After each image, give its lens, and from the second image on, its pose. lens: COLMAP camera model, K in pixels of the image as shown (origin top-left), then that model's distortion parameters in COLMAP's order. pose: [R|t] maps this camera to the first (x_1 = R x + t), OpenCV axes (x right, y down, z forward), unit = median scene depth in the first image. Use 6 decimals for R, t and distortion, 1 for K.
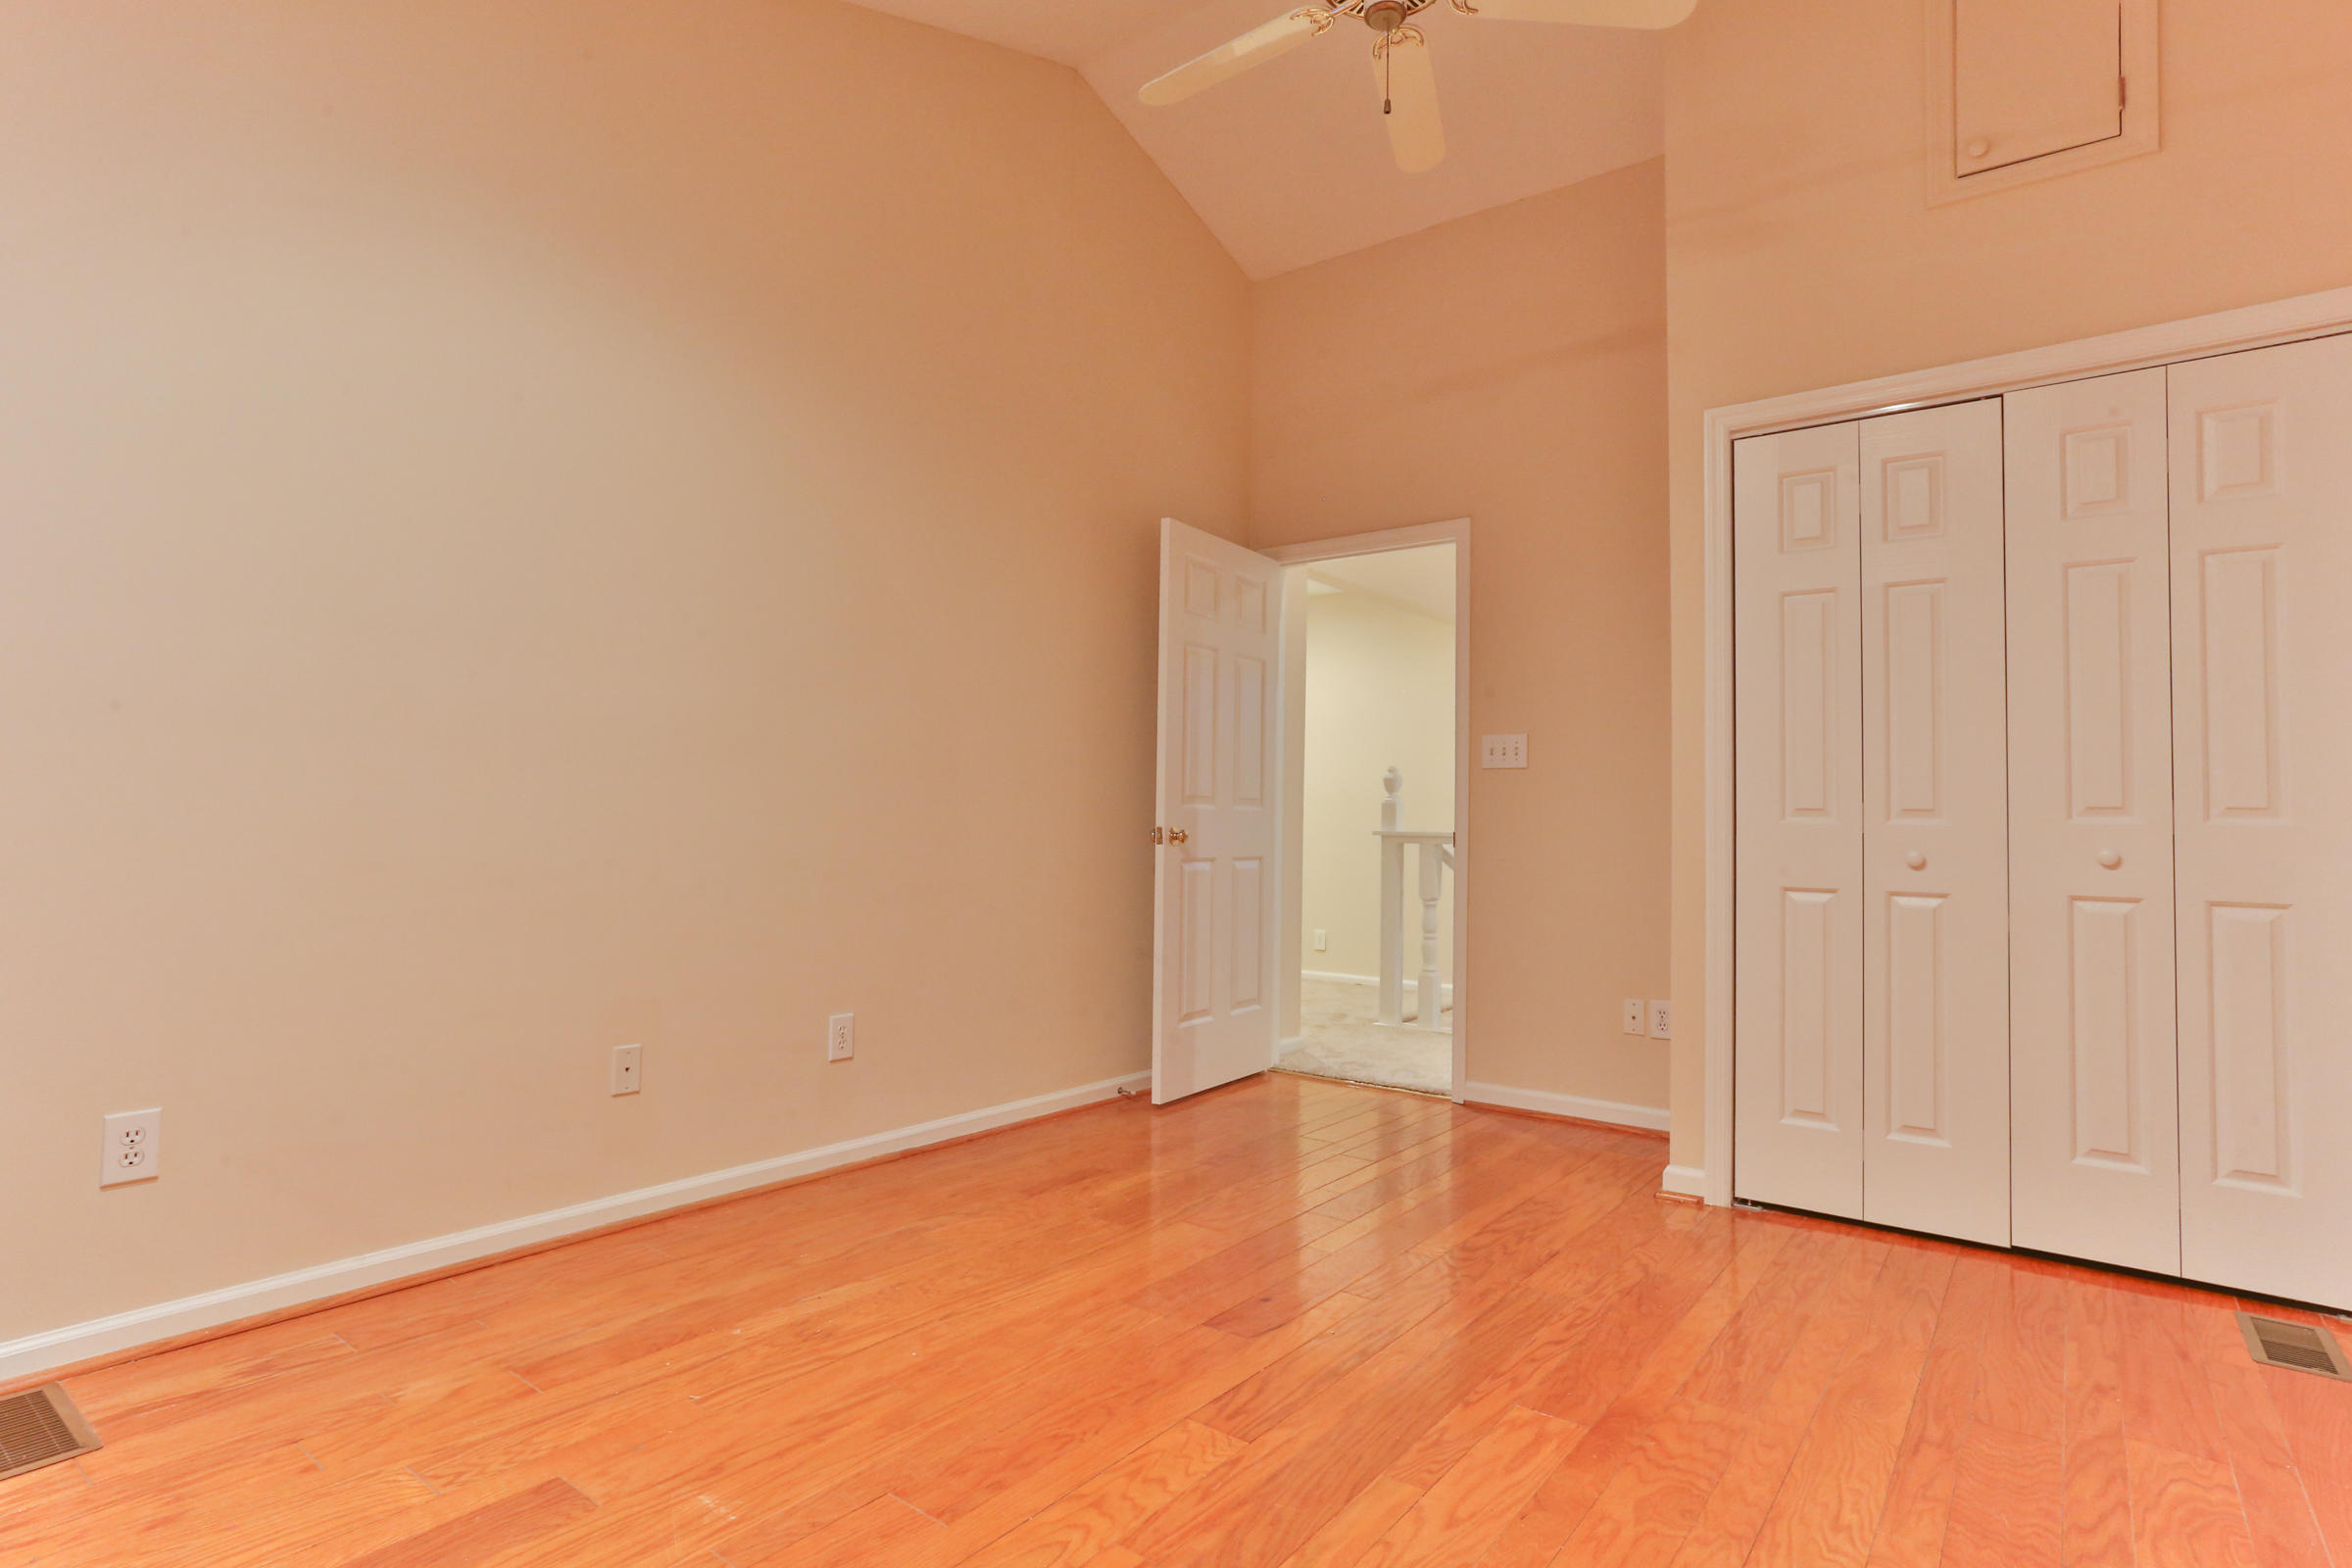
lens RADIAL K [[1190.9, 0, 1179.1], [0, 1190.9, 790.0], [0, 0, 1]] dist [-0.004486, -0.000149]
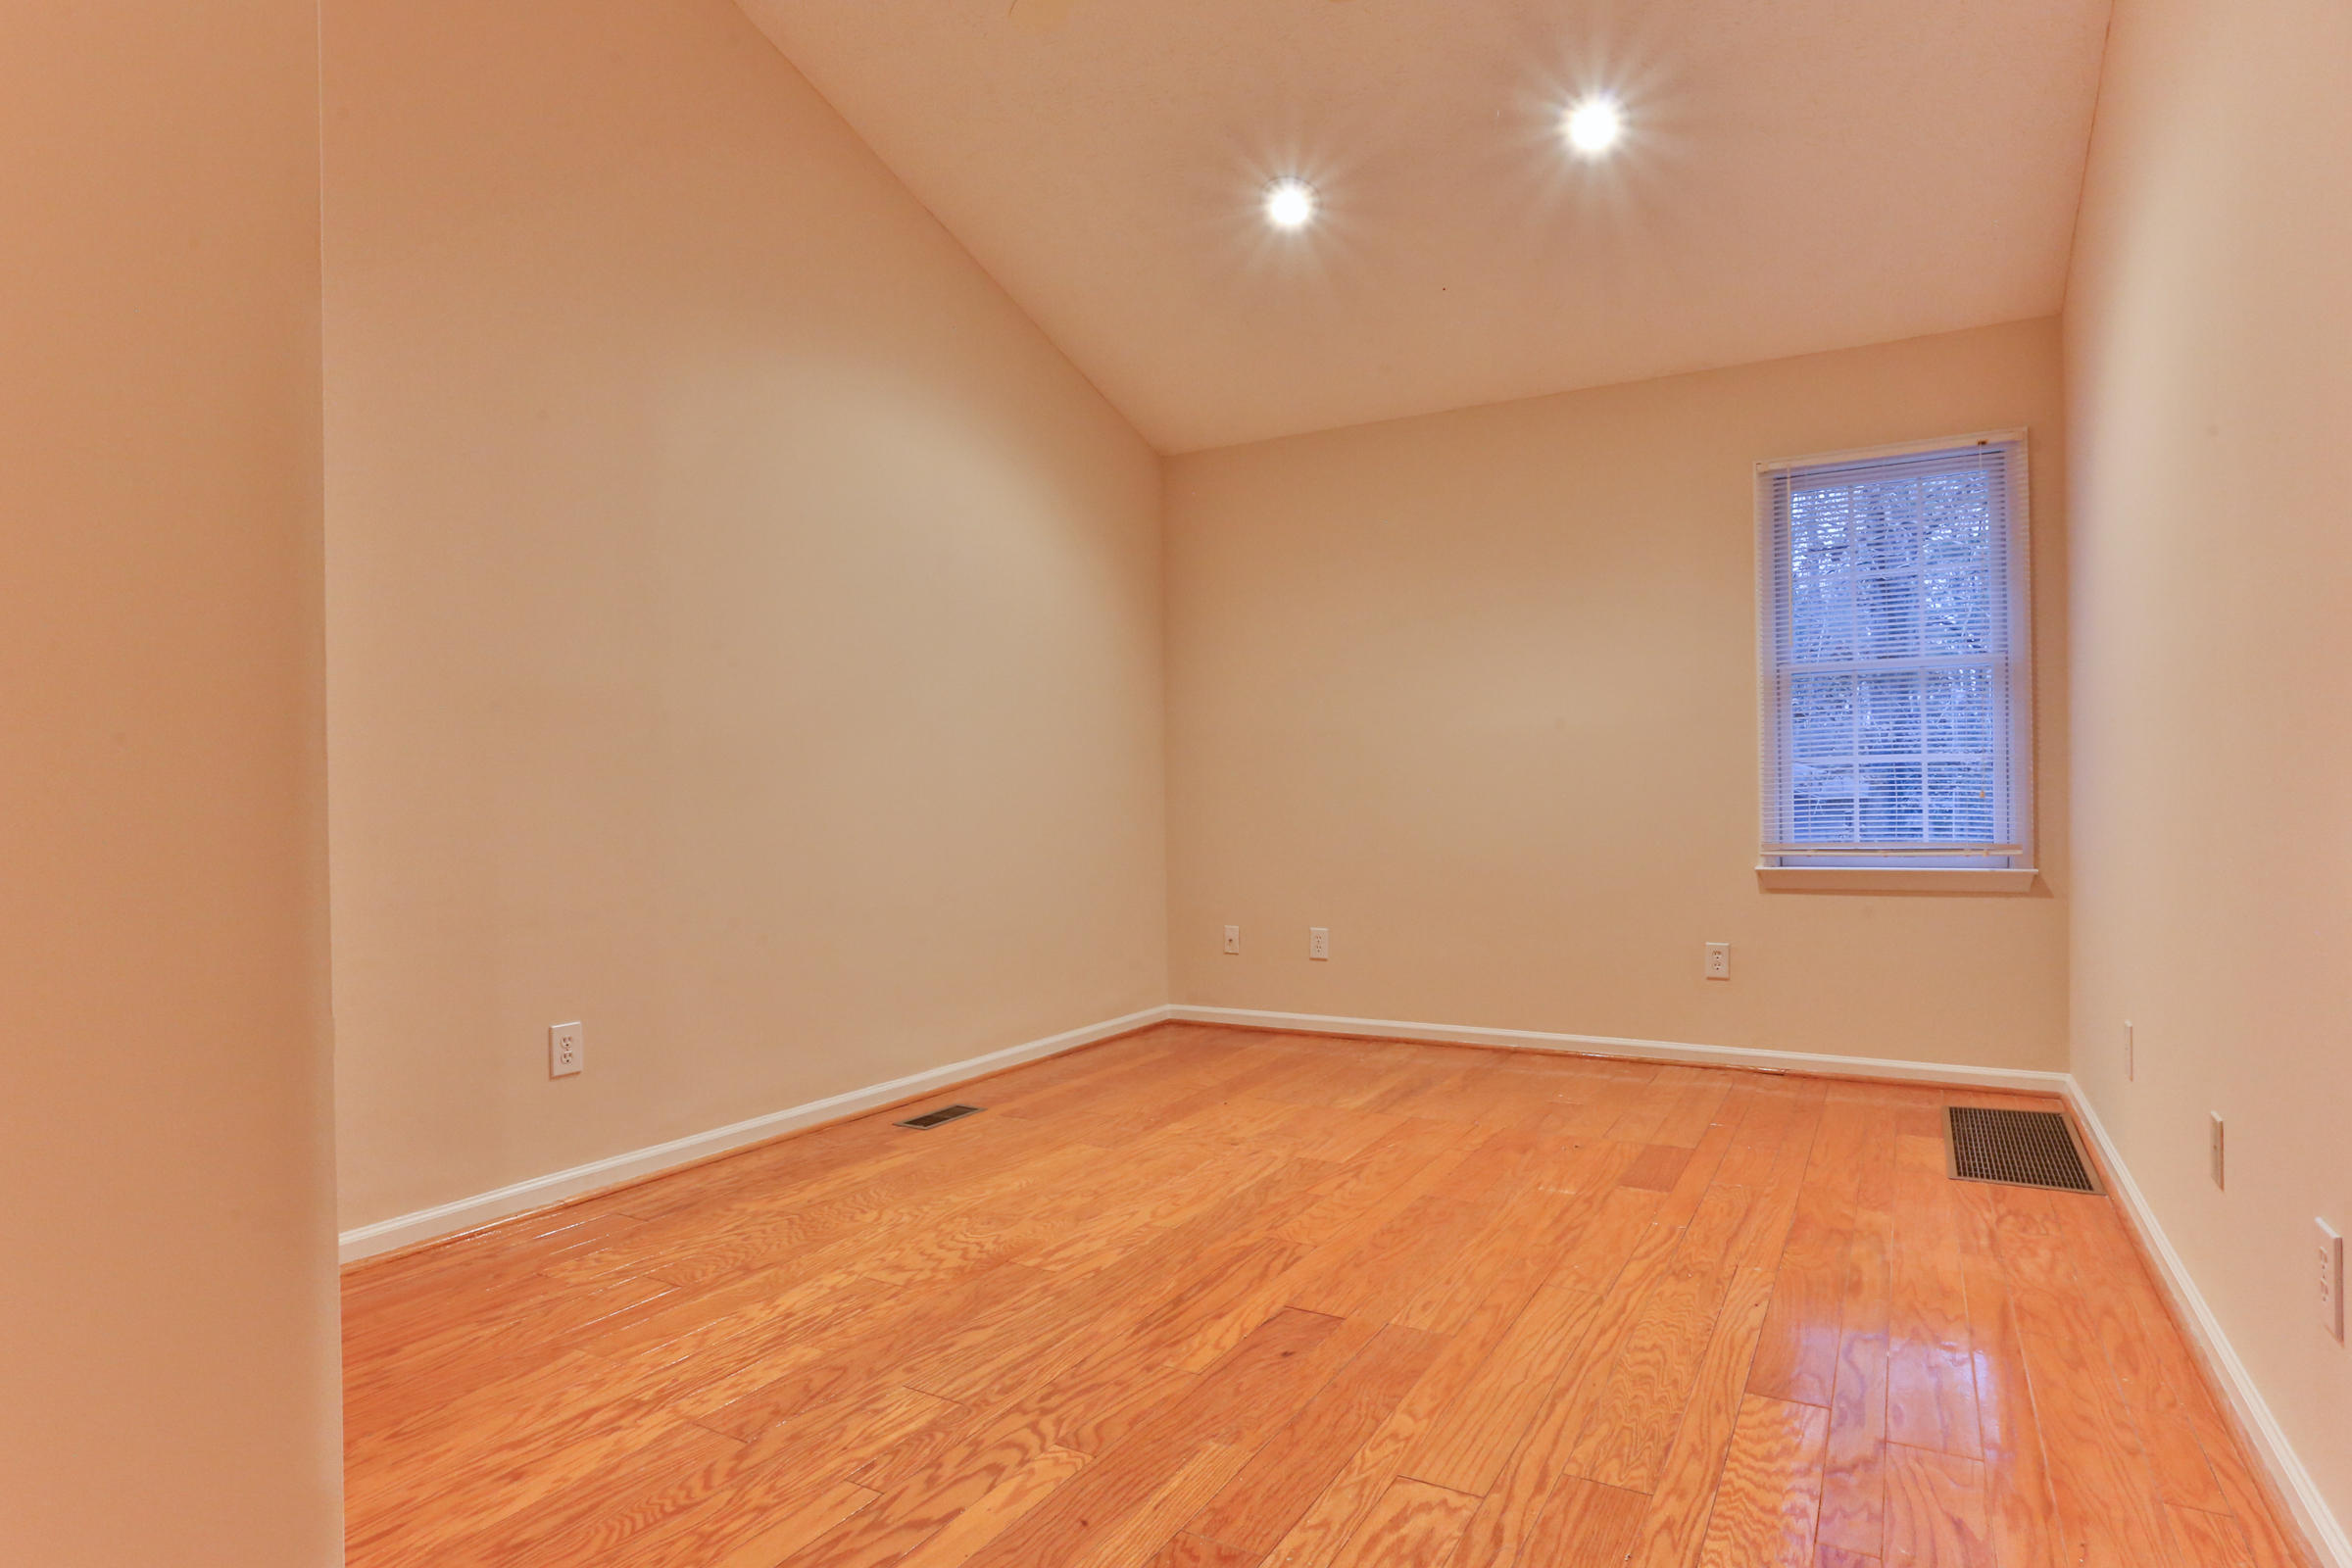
lens RADIAL K [[1190.9, 0, 1174.3], [0, 1190.9, 793.9], [0, 0, 1]] dist [-0.004486, -0.000149]
pose [[-0.994048, -0.005418, -0.108807, 0.300076], [-0.001237, 0.999259, -0.038458, 0.077303], [0.108935, -0.038094, -0.993319, 2.250007]]
